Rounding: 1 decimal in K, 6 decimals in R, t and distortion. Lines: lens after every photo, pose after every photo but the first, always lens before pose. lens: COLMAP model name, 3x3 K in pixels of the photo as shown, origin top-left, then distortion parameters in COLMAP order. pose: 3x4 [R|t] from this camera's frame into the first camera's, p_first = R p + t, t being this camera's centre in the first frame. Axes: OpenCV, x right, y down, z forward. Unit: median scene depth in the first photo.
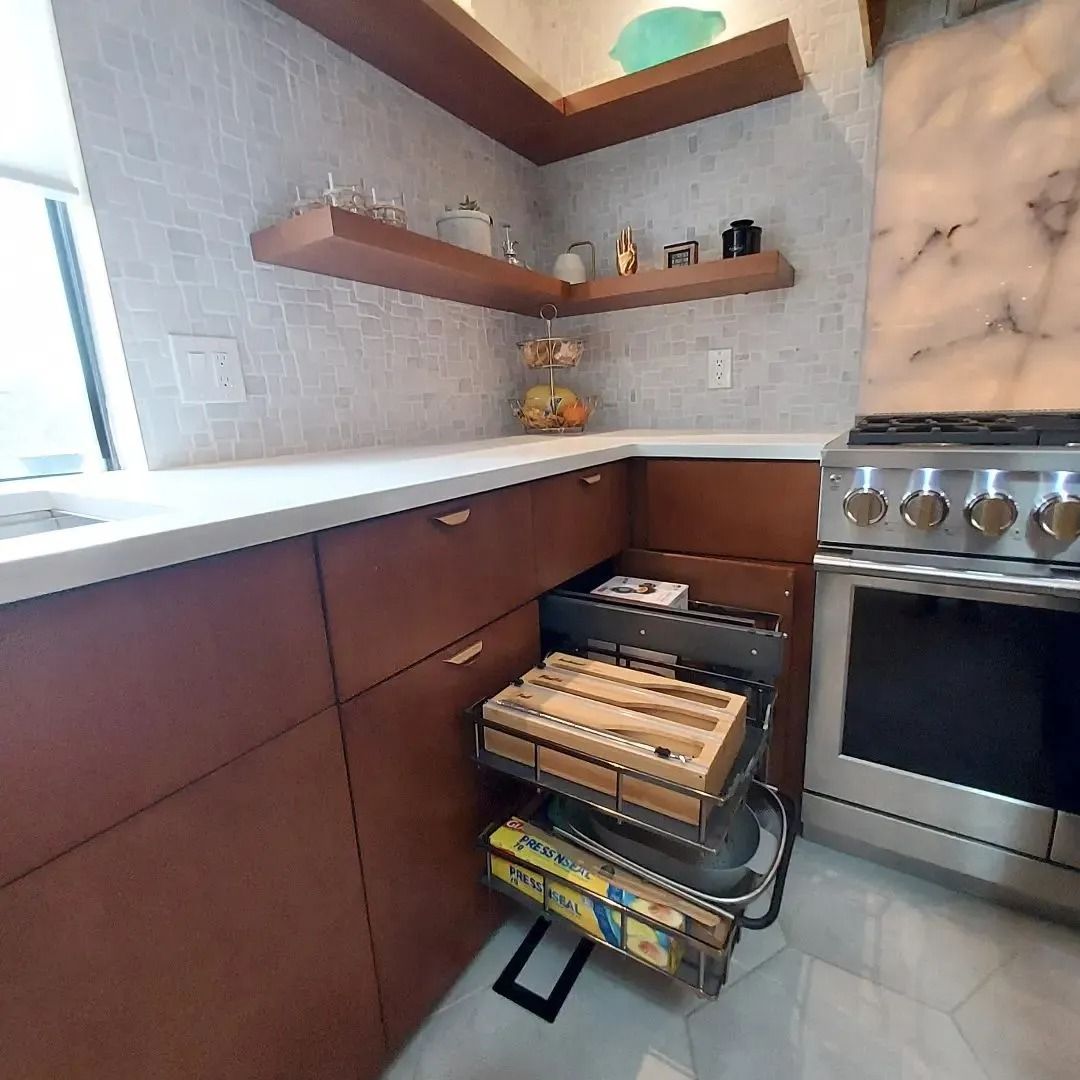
lens RADIAL K [[561.1, 0, 562.5], [0, 561.1, 536.7], [0, 0, 1]] dist [0.001409, 0.000202]
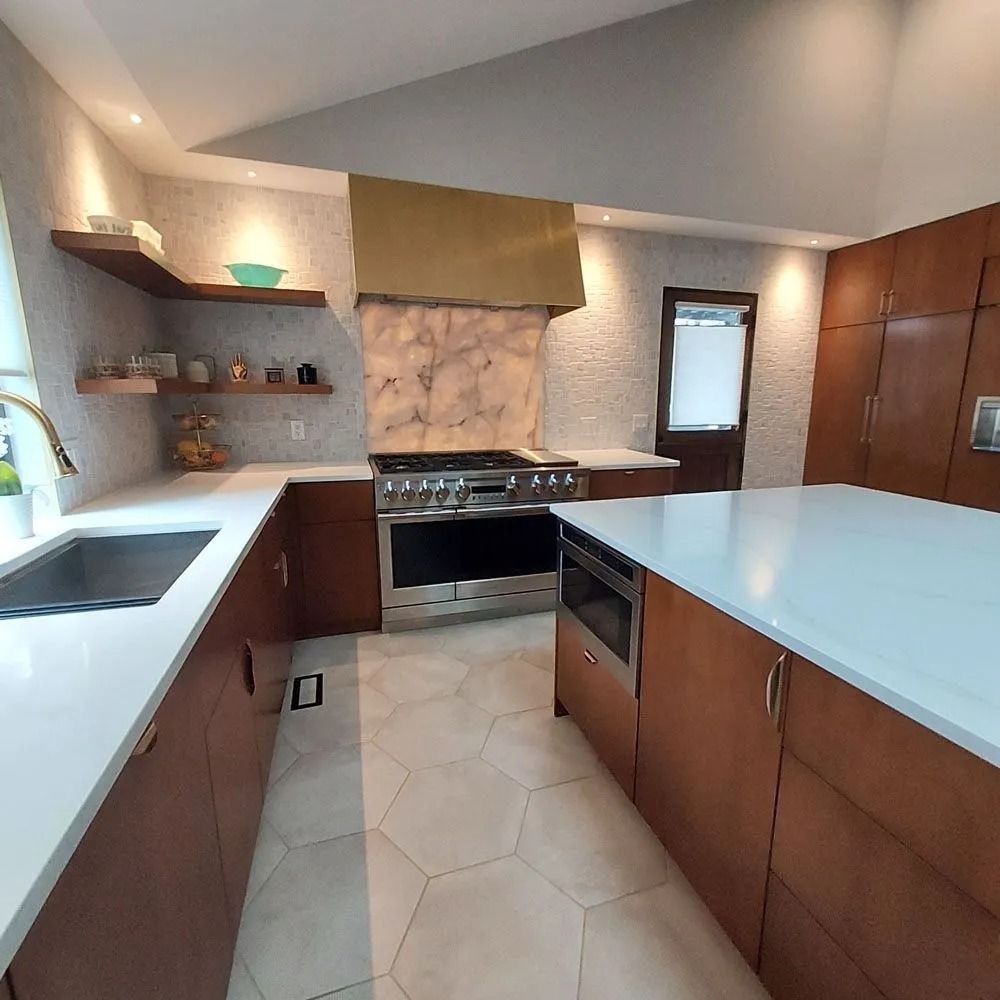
lens RADIAL K [[522.6, 0, 521.2], [0, 522.6, 500.1], [0, 0, 1]] dist [0.000767, 0.000350]
pose [[0.649319, -0.111073, 0.752361, -0.665983], [0.142292, 0.989551, 0.023286, 0.002042], [-0.747086, 0.091935, 0.658339, -0.803016]]
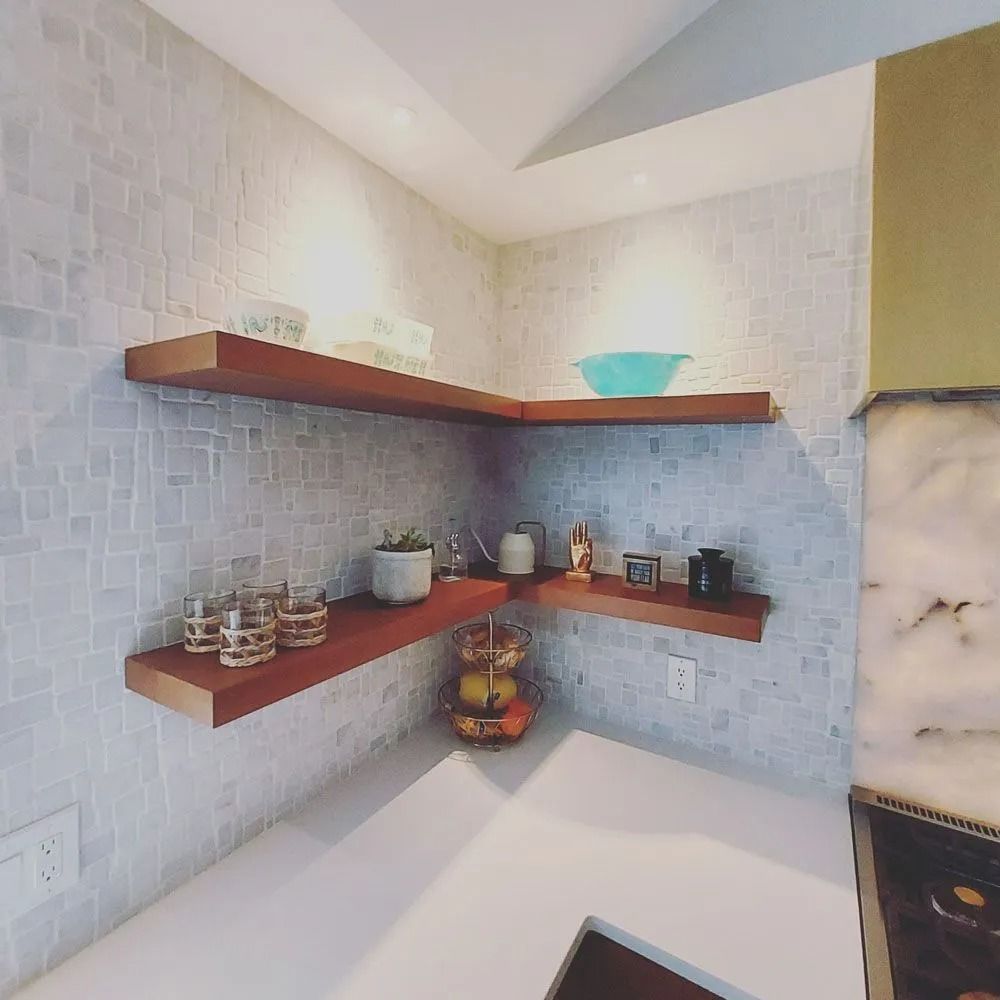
lens RADIAL K [[521.8, 0, 495.5], [0, 521.8, 479.4], [0, 0, 1]] dist [-0.000040, 0.000383]
pose [[0.997943, 0.063142, -0.011054, -0.025230], [-0.064082, 0.978301, -0.197031, -0.484407], [-0.001626, 0.197334, 0.980335, 0.154805]]
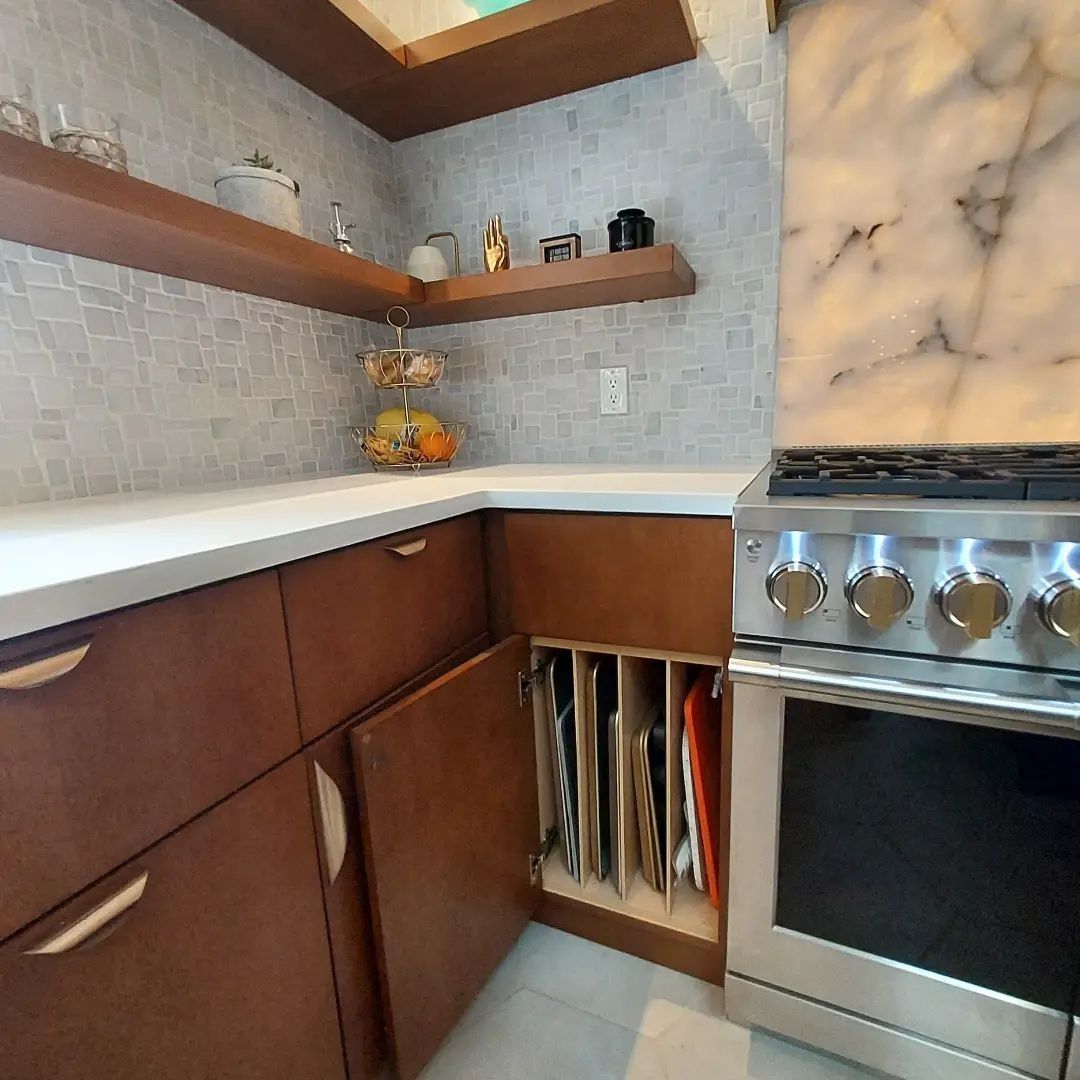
lens RADIAL K [[564.4, 0, 562.9], [0, 564.4, 540.1], [0, 0, 1]] dist [0.000767, 0.000350]
pose [[0.991158, -0.021616, 0.130917, 0.105348], [0.026289, 0.999074, -0.034070, -0.060931], [-0.130060, 0.037211, 0.990808, 0.221189]]
